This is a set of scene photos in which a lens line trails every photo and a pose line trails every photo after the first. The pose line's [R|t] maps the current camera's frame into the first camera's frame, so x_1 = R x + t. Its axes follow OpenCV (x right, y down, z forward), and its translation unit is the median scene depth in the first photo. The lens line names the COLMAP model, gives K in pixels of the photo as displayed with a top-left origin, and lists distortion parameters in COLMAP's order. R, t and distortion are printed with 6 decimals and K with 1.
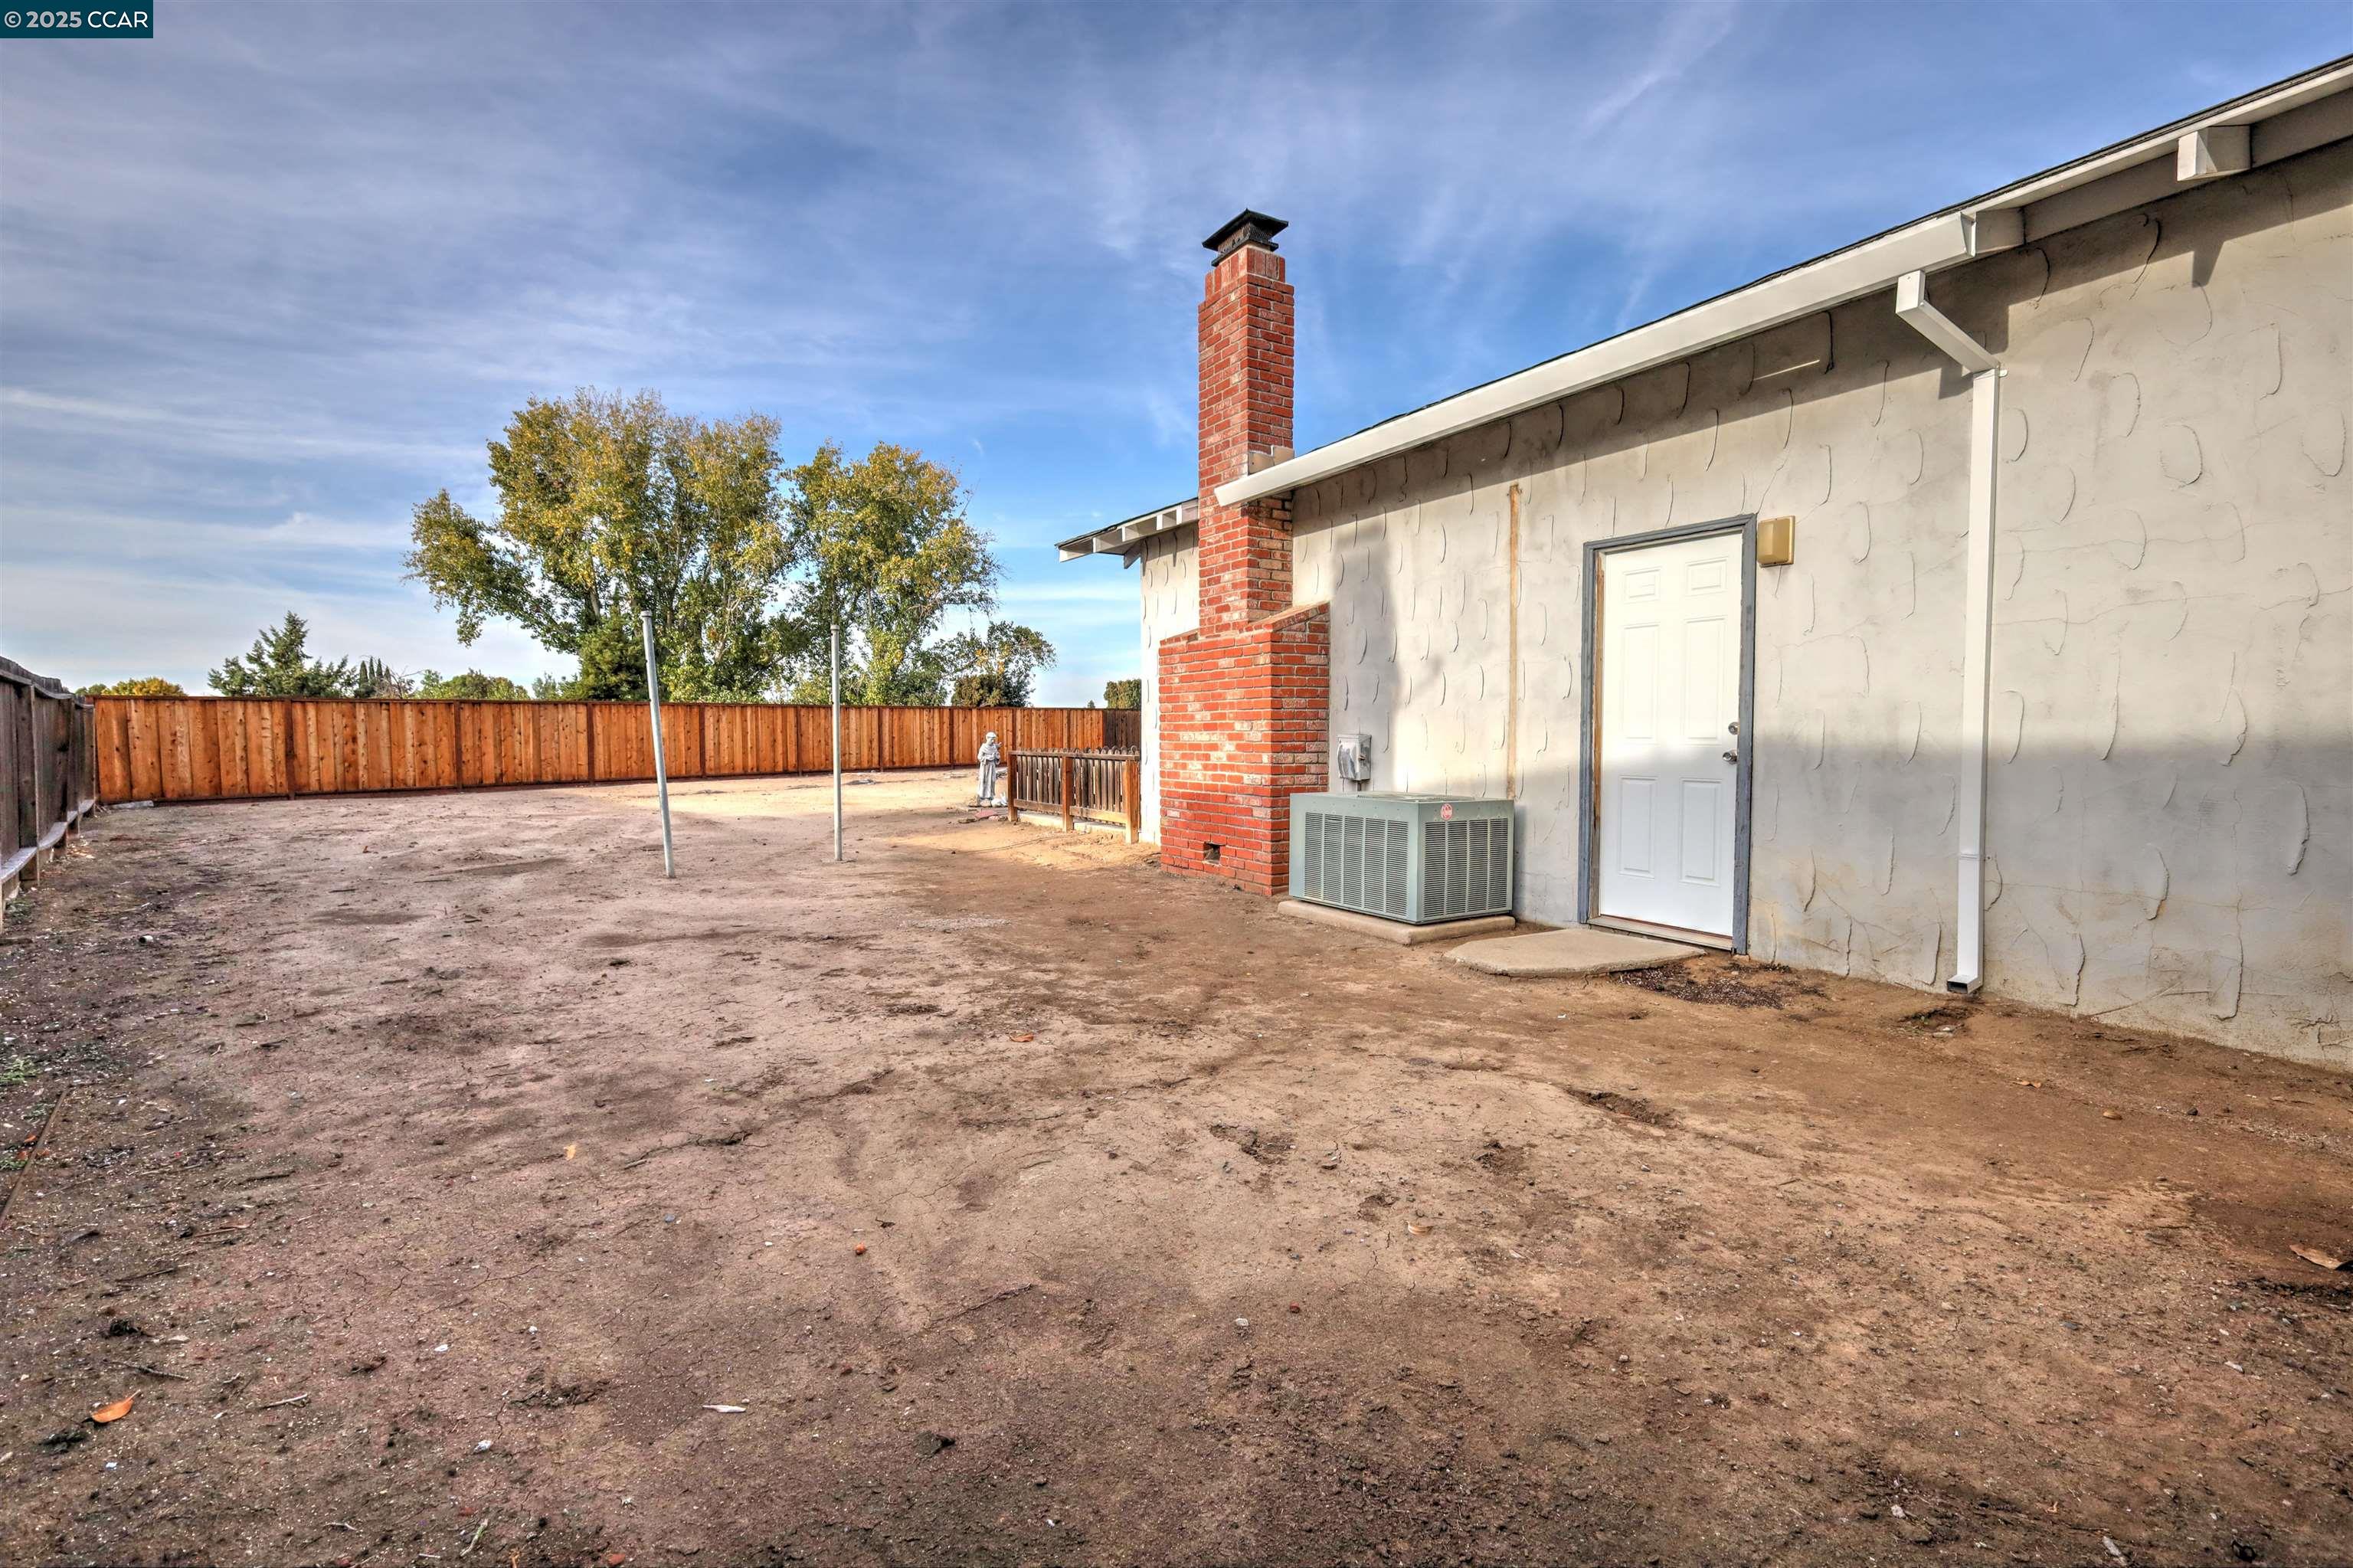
lens RADIAL K [[1027.0, 0, 1177.3], [0, 1027.0, 776.7], [0, 0, 1]] dist [0.003762, 0.000174]
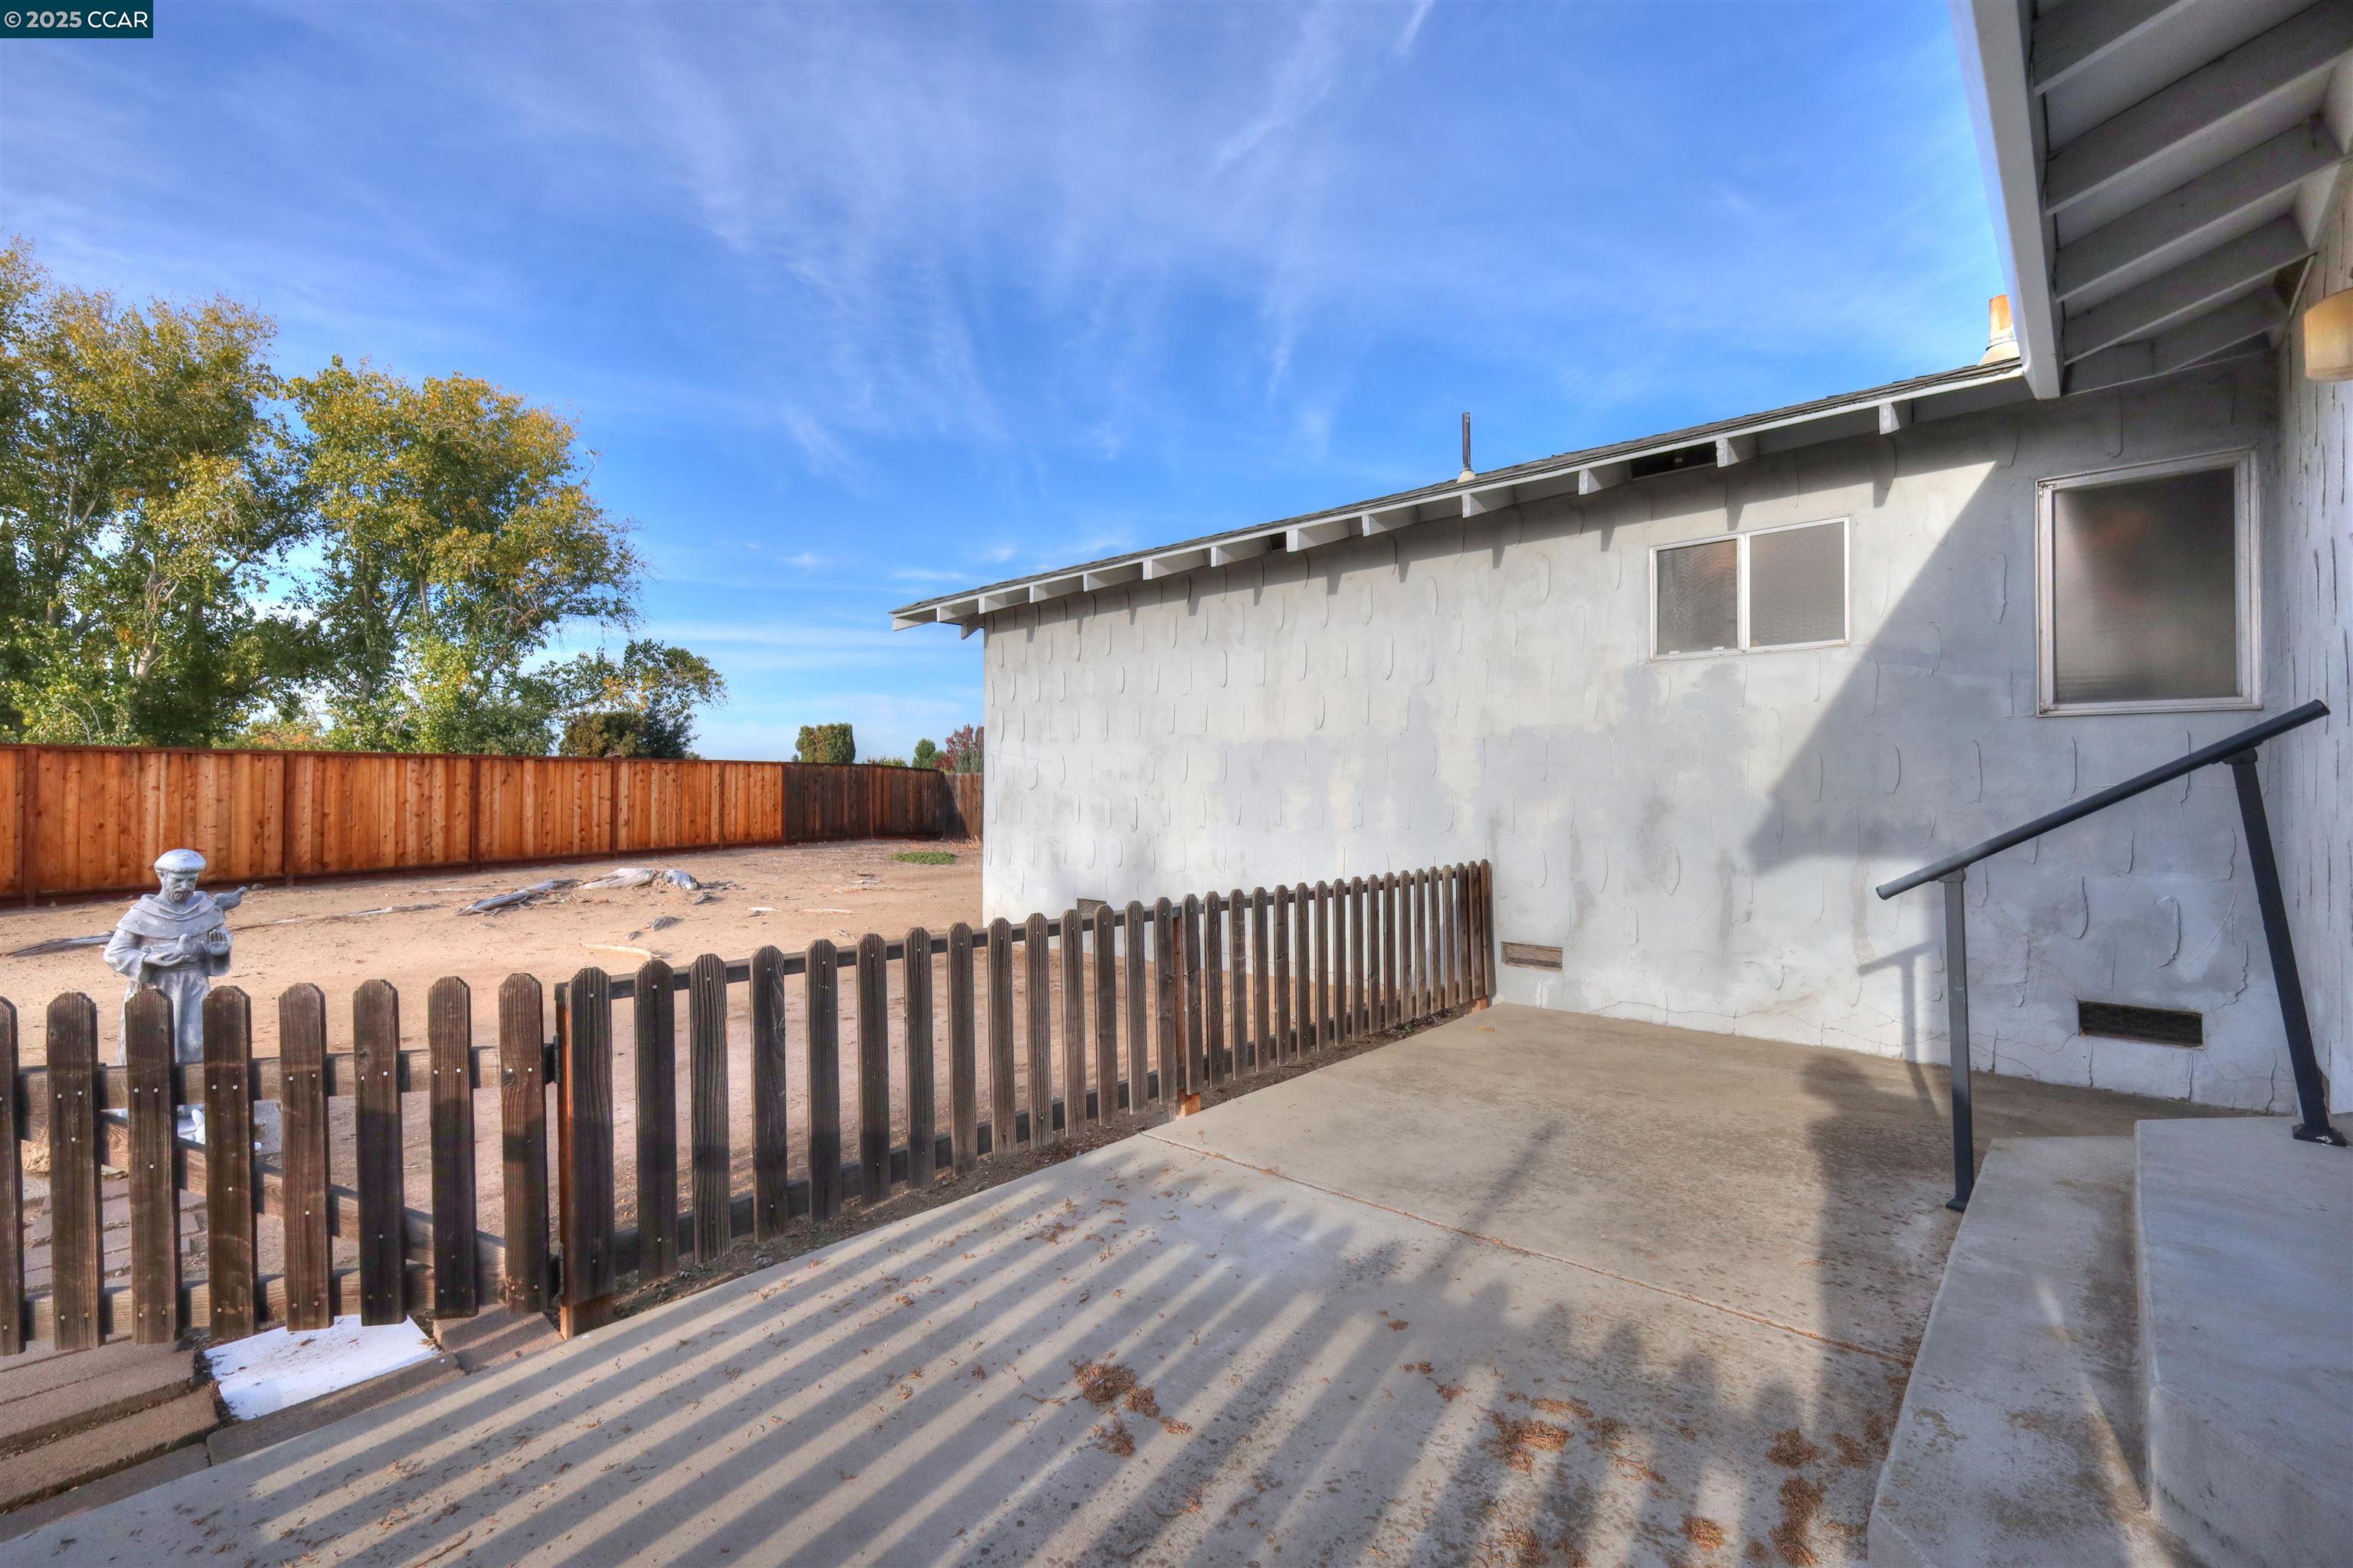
lens RADIAL K [[1027.0, 0, 1172.7], [0, 1027.0, 777.8], [0, 0, 1]] dist [0.003762, 0.000174]
pose [[0.964741, 0.007285, 0.263100, -0.005077], [0.006952, 0.998563, -0.053139, -0.015236], [-0.263109, 0.053094, 0.963304, 0.234756]]
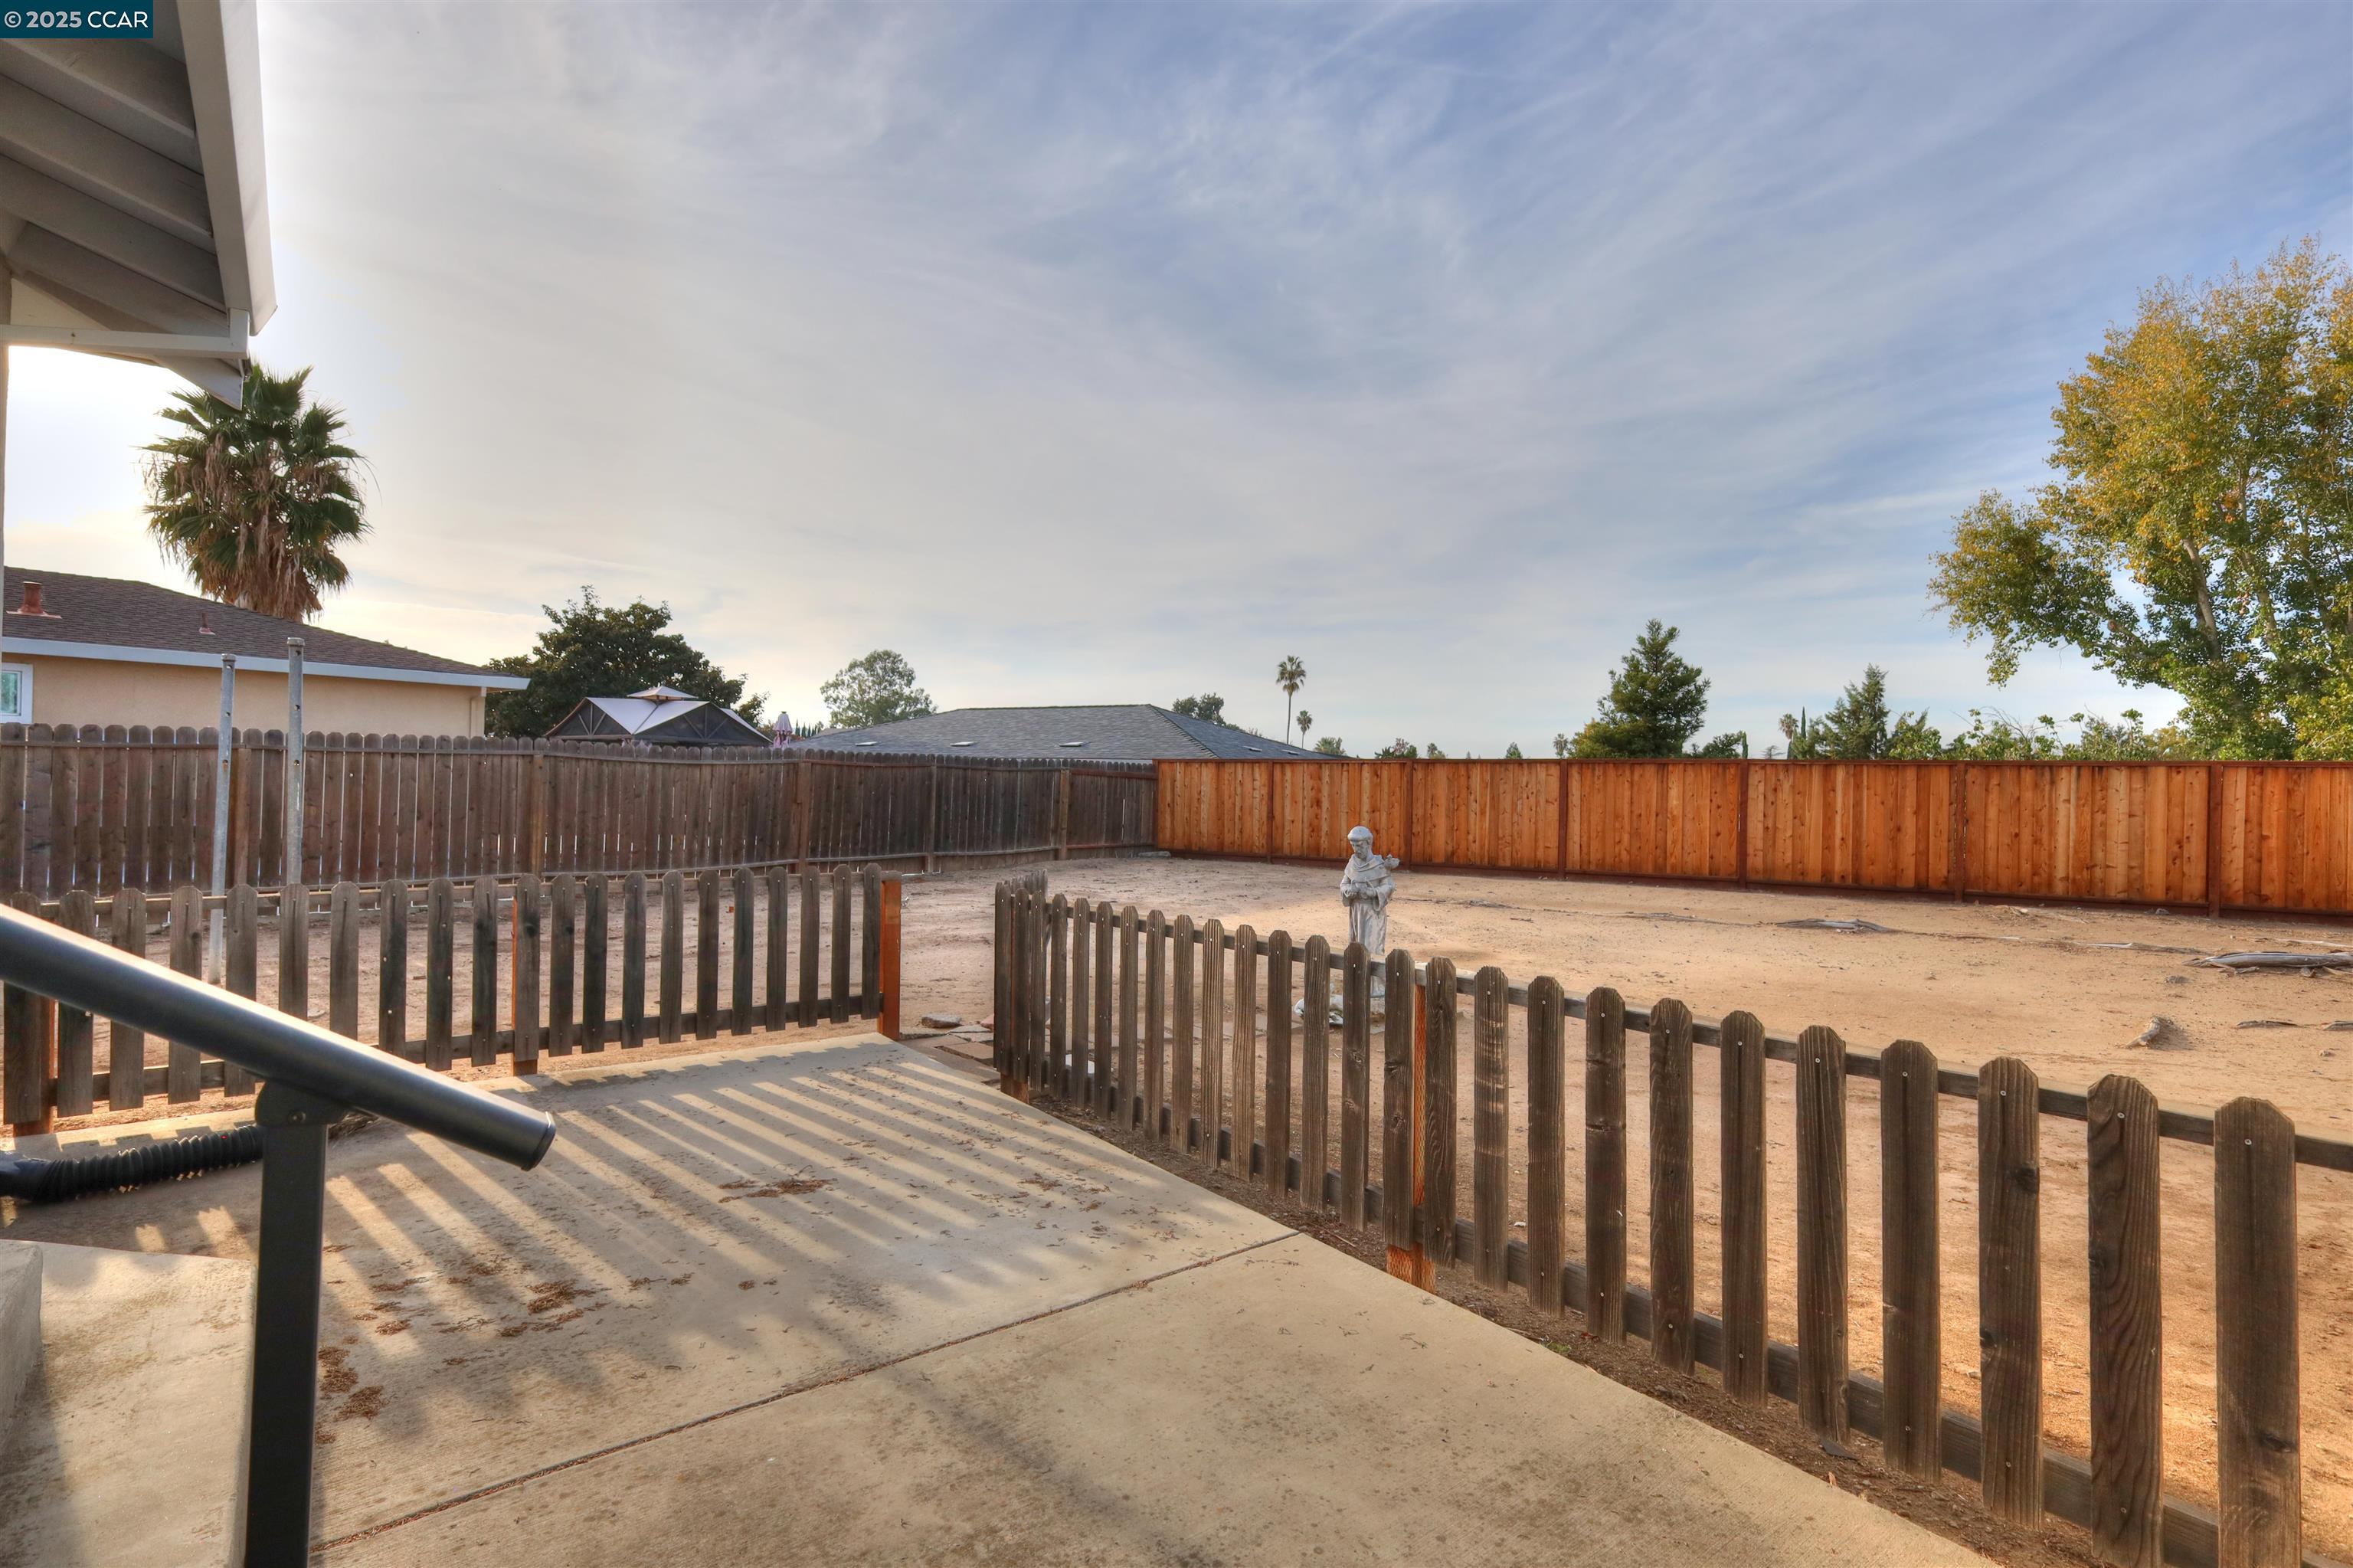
lens RADIAL K [[1144.4, 0, 1183.3], [0, 1144.4, 774.7], [0, 0, 1]] dist [0.000925, -0.001057]
pose [[0.090378, 0.002446, -0.995904, 0.085944], [-0.065223, 0.997865, -0.003468, -0.019207], [0.993769, 0.065269, 0.090345, 0.301096]]
